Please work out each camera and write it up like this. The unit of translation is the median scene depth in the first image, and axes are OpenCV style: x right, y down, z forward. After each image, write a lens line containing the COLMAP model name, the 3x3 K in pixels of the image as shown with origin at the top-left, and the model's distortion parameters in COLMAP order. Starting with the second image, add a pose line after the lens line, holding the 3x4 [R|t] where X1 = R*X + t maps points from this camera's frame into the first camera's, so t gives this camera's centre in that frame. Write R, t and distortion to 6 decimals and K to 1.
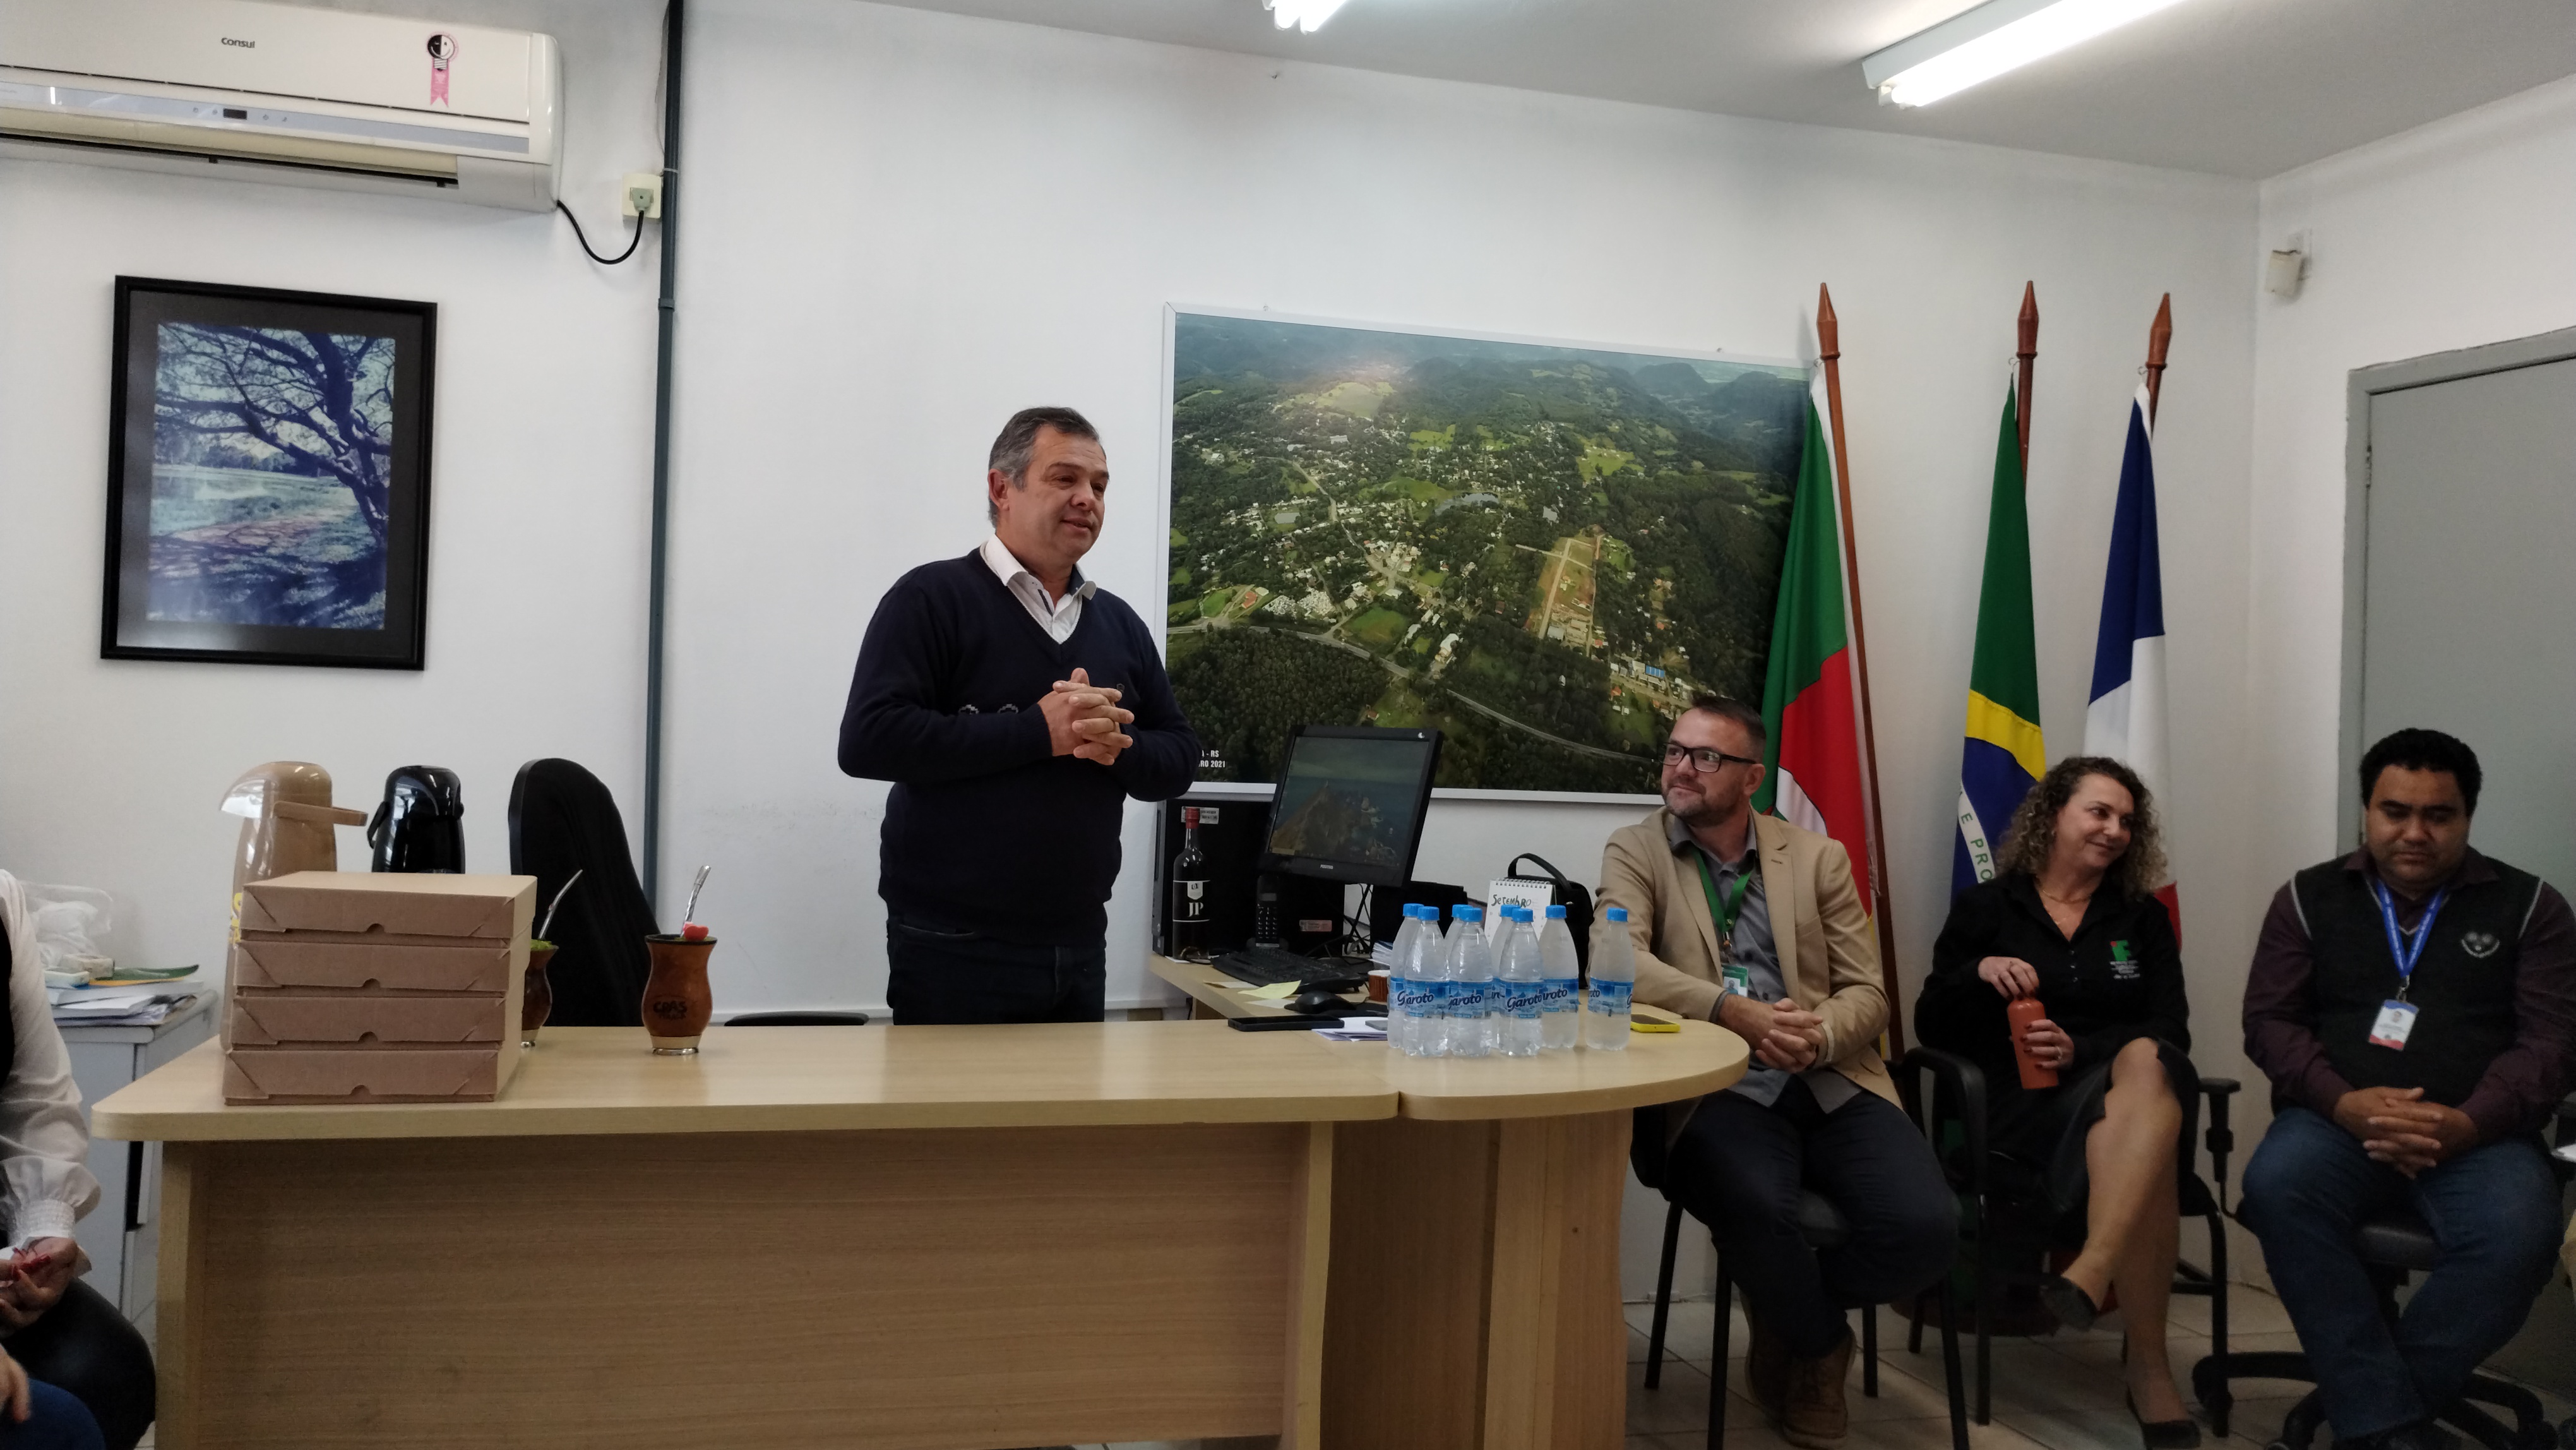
lens RADIAL K [[2138.2, 0, 1288.4], [0, 2138.2, 695.3], [0, 0, 1]] dist [0.059360, -0.066377]
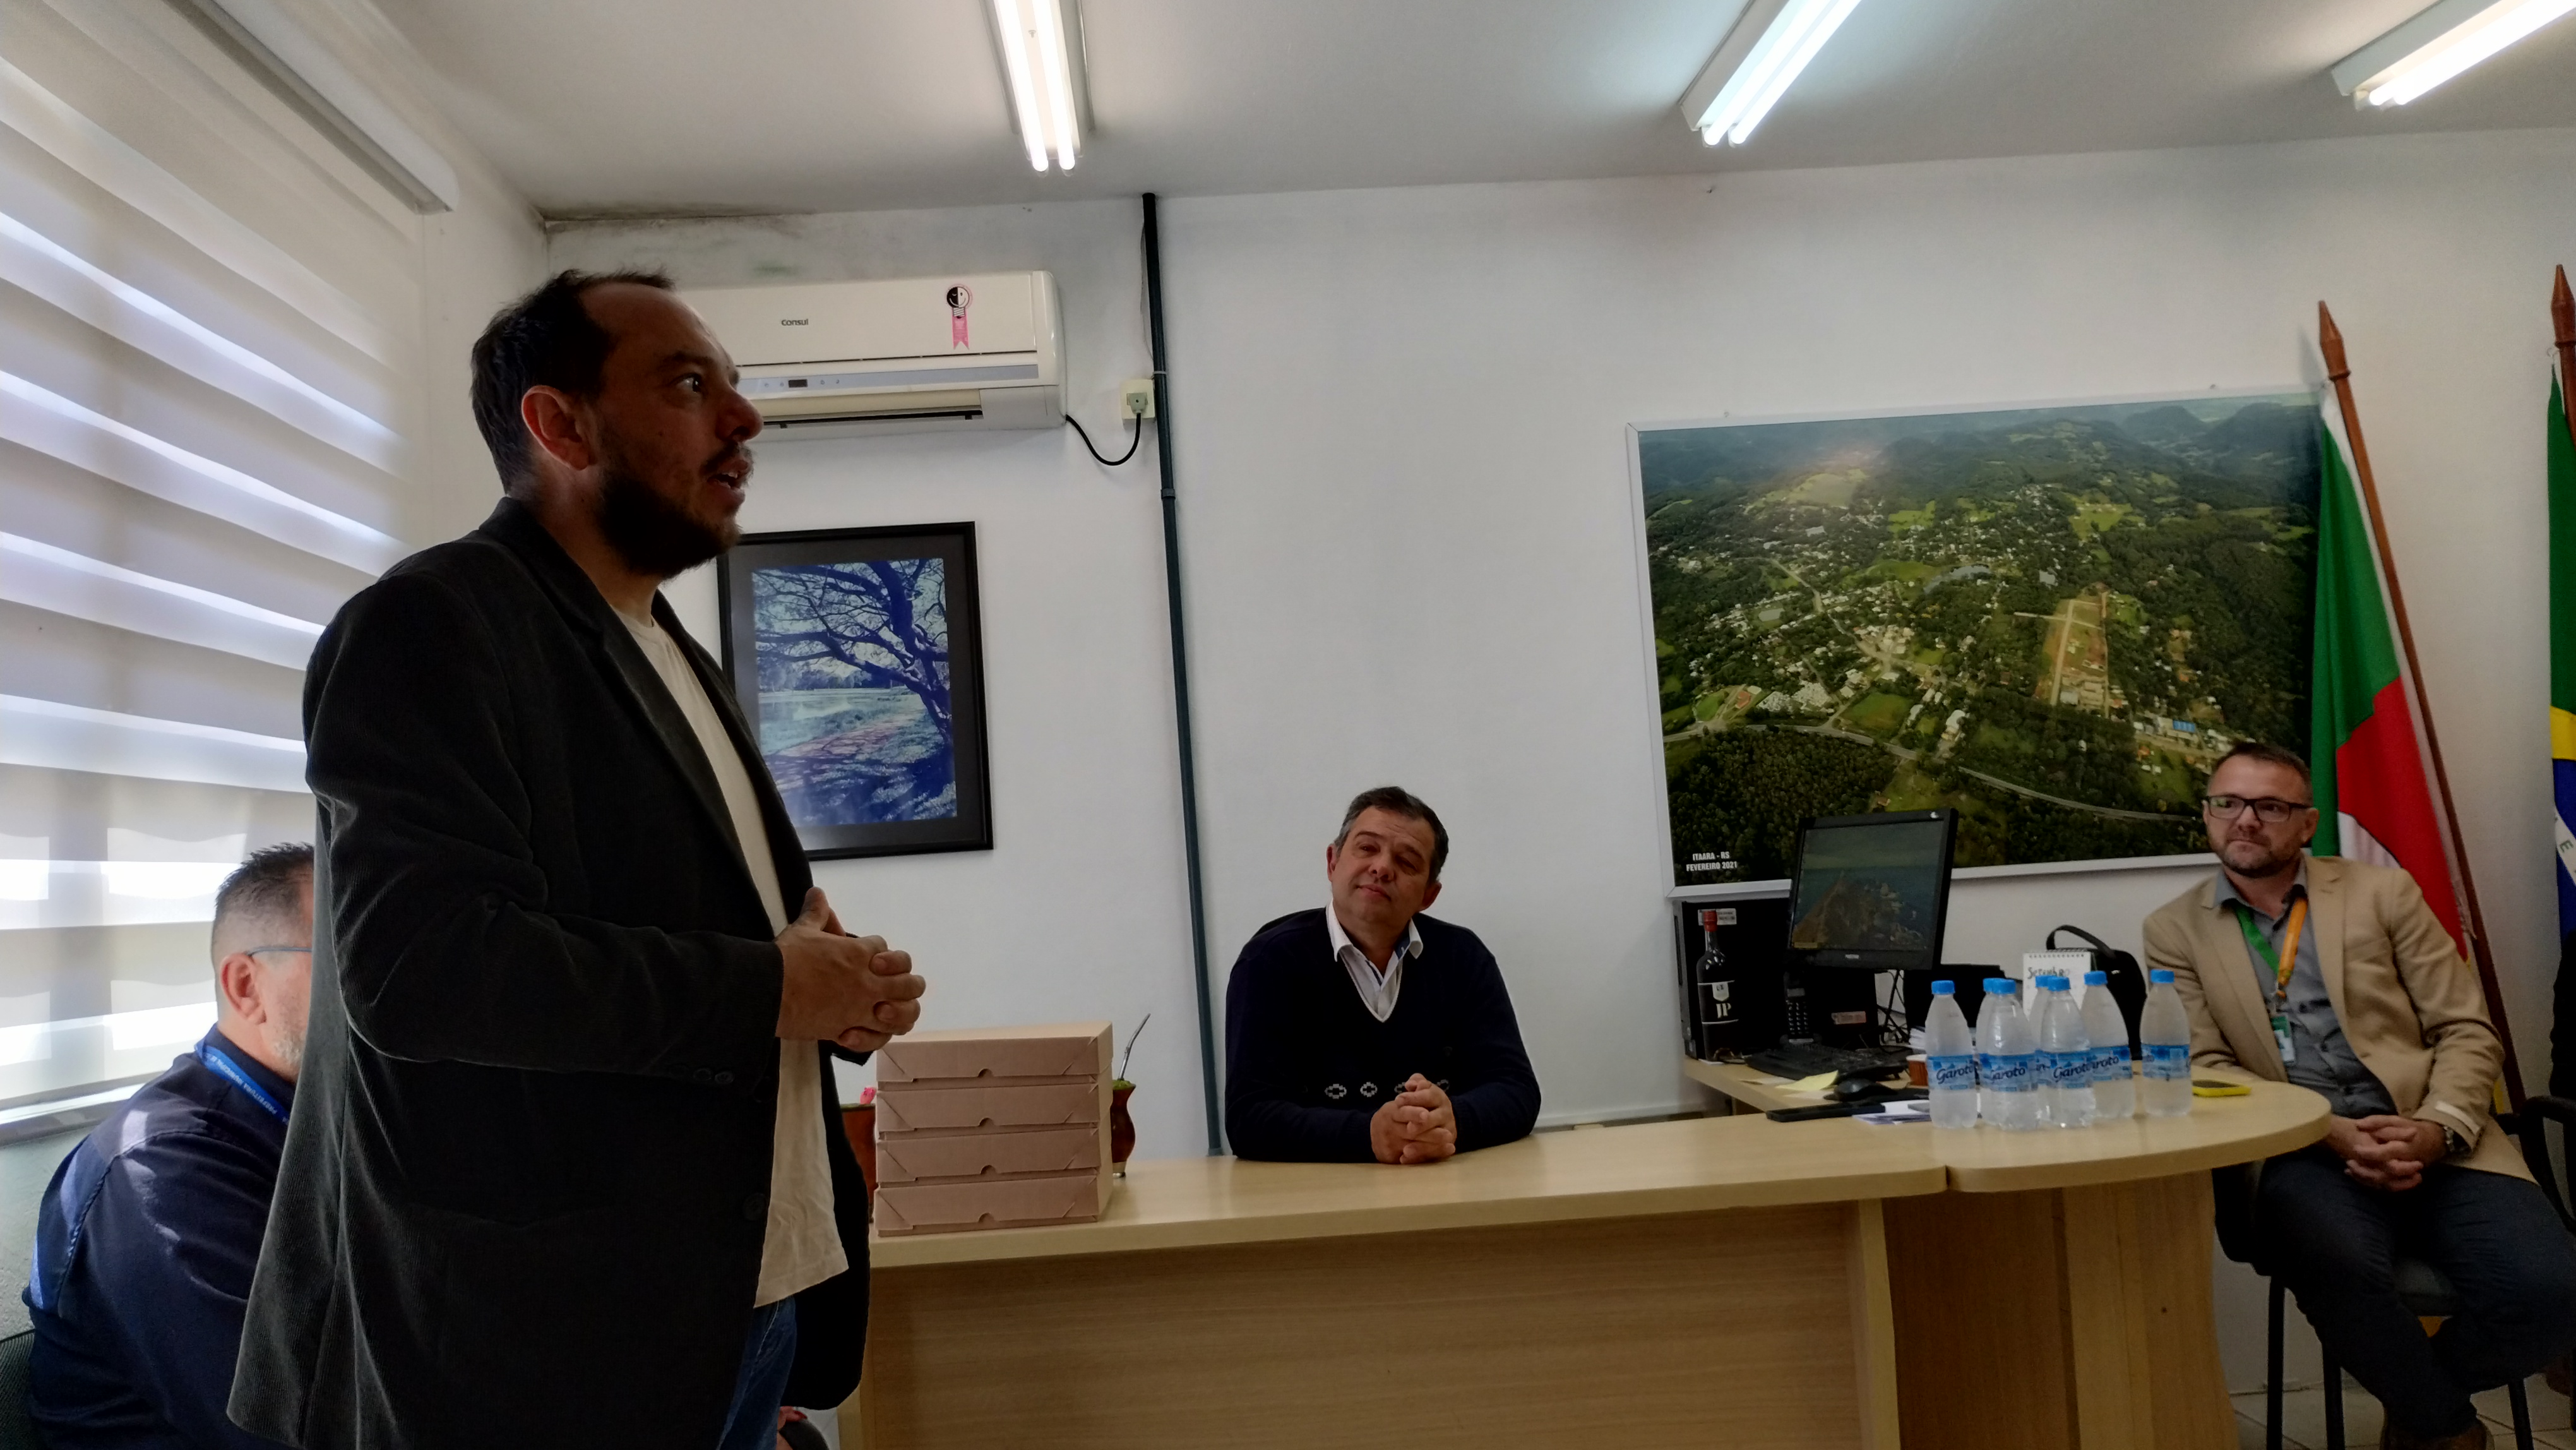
lens RADIAL K [[2138.2, 0, 1286.1], [0, 2138.2, 714.7], [0, 0, 1]] dist [0.059360, -0.066377]
pose [[0.966364, -0.114225, -0.230421, 0.005740], [0.102085, 0.992716, -0.063978, 0.004888], [0.236050, 0.038303, 0.970986, -0.033374]]
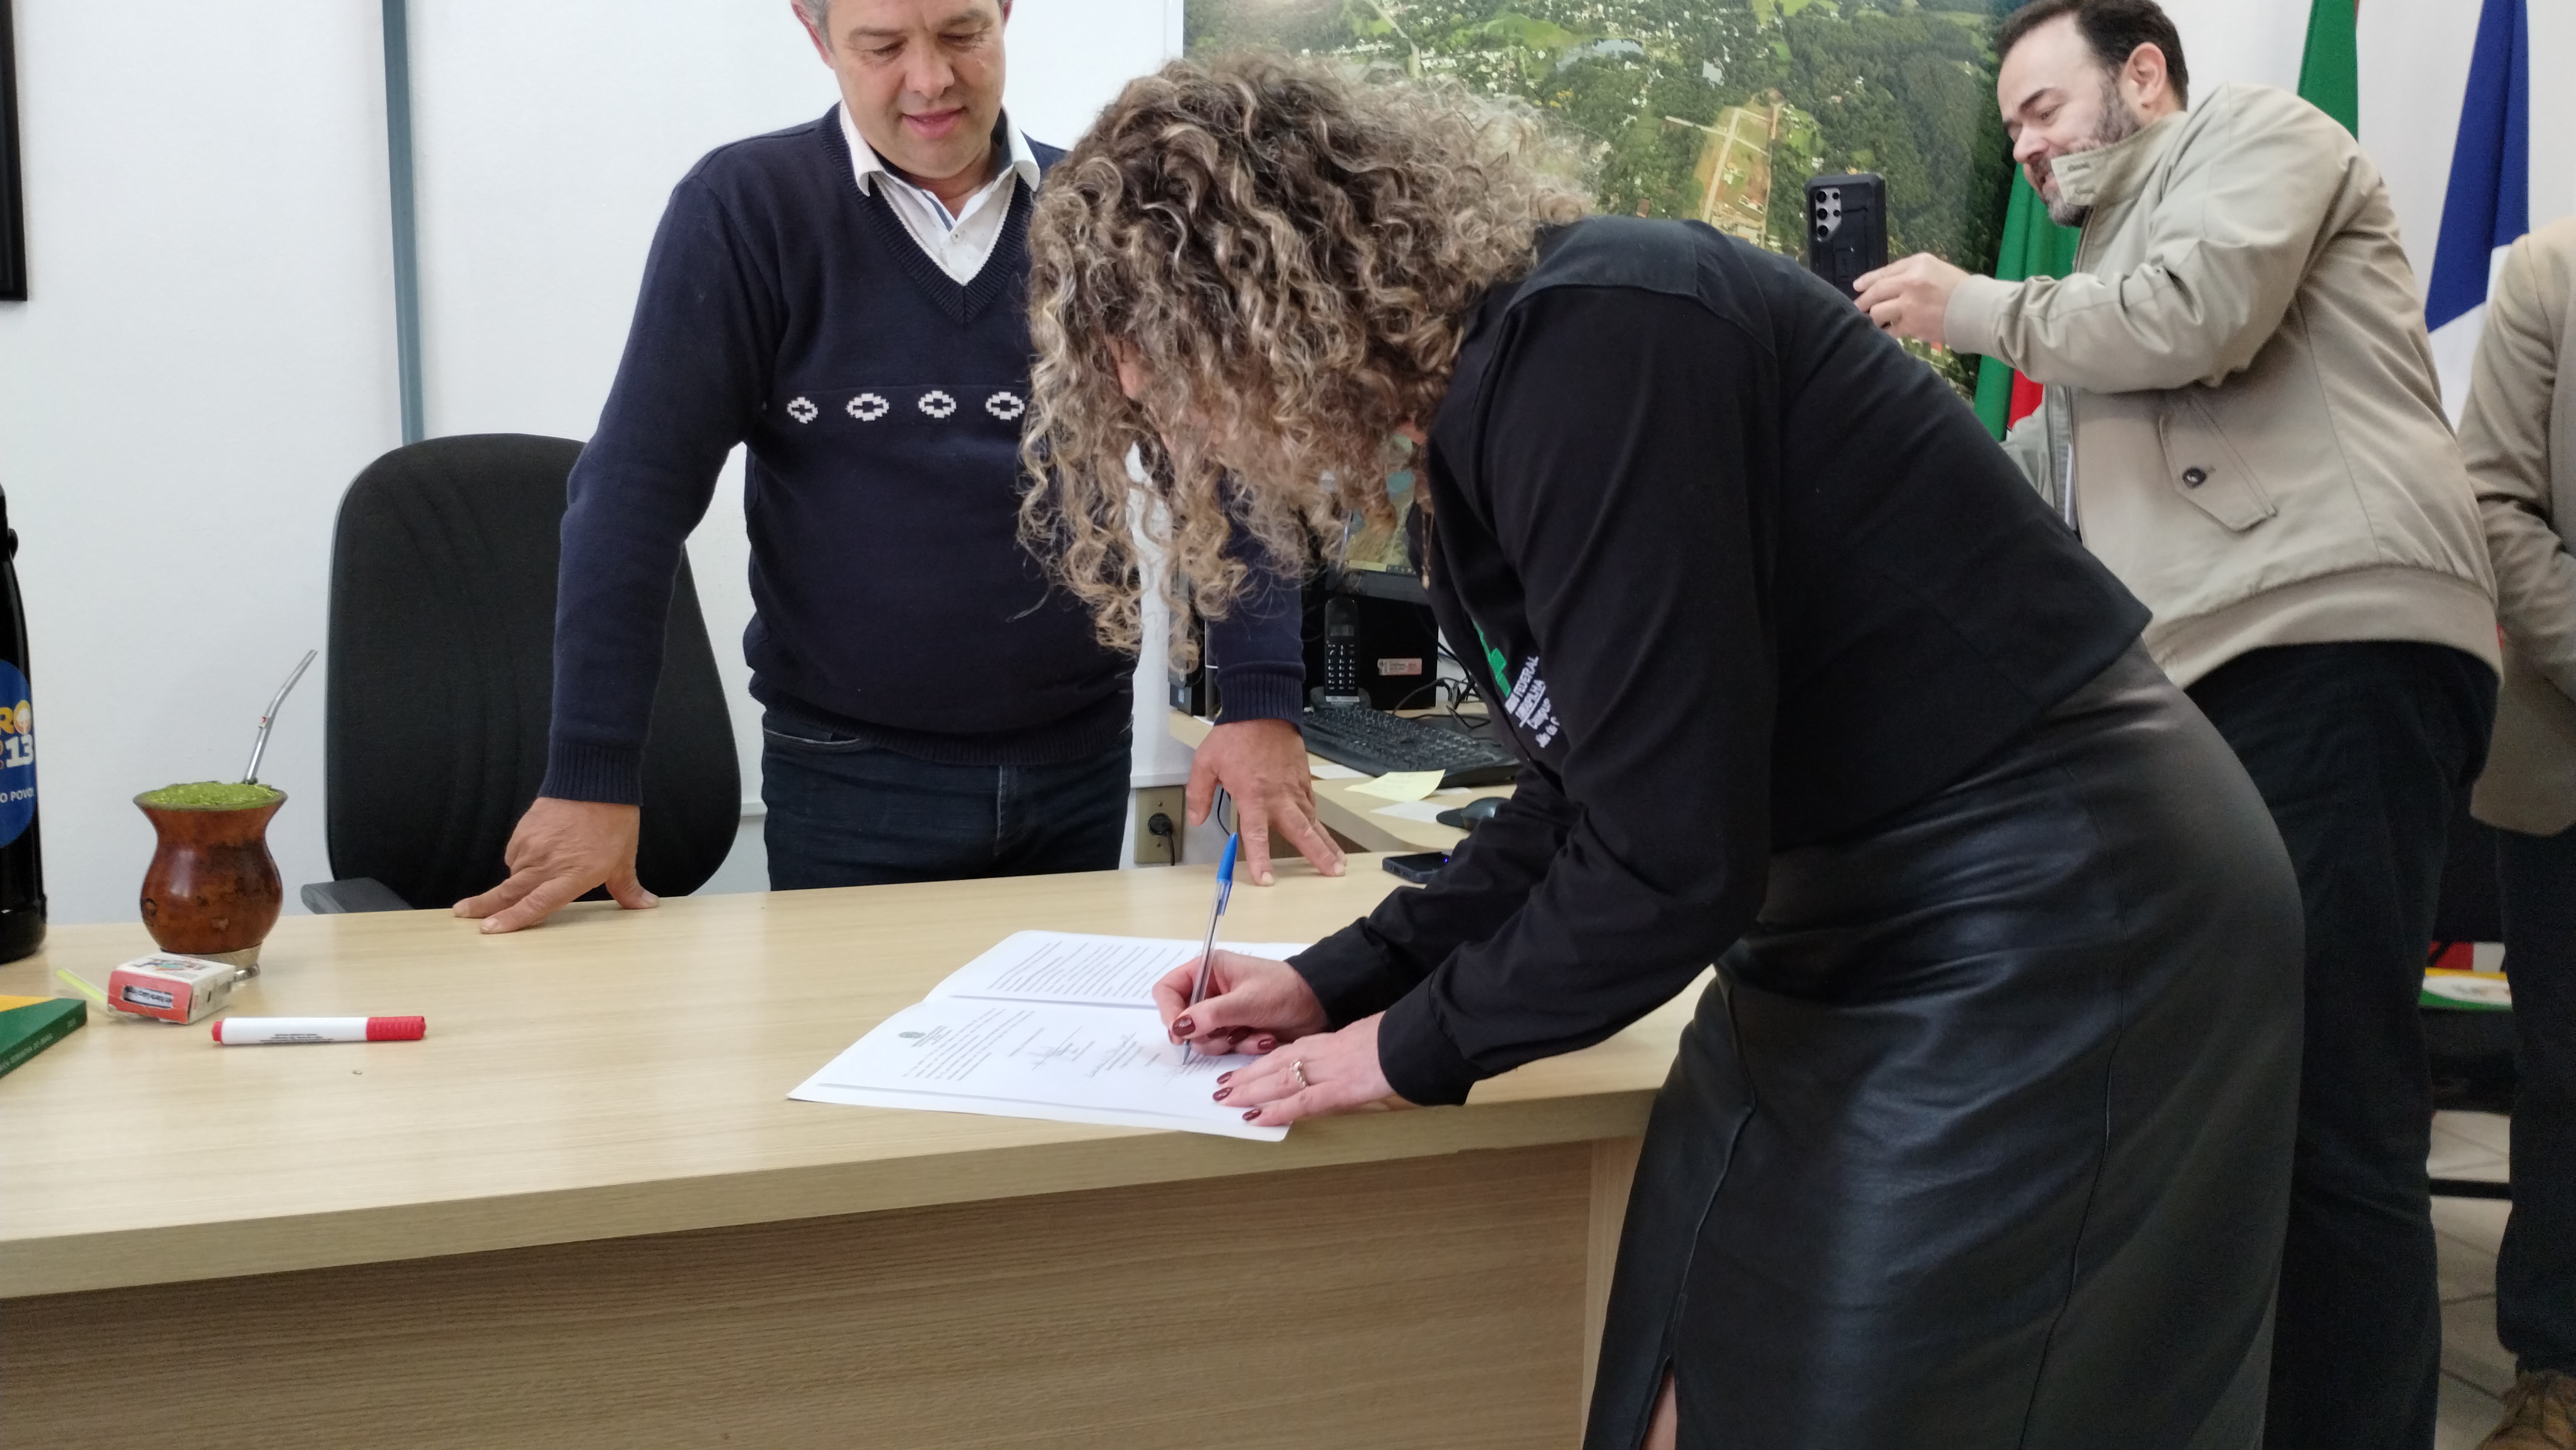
lens RADIAL K [[2138.2, 0, 1307.4], [0, 2138.2, 675.3], [0, 0, 1]] dist [0.059360, -0.066377]
pose [[0.996723, -0.020648, 0.078208, -0.070076], [0.008957, 0.989098, 0.146985, 0.006130], [-0.080391, -0.145803, 0.986042, 0.292200]]
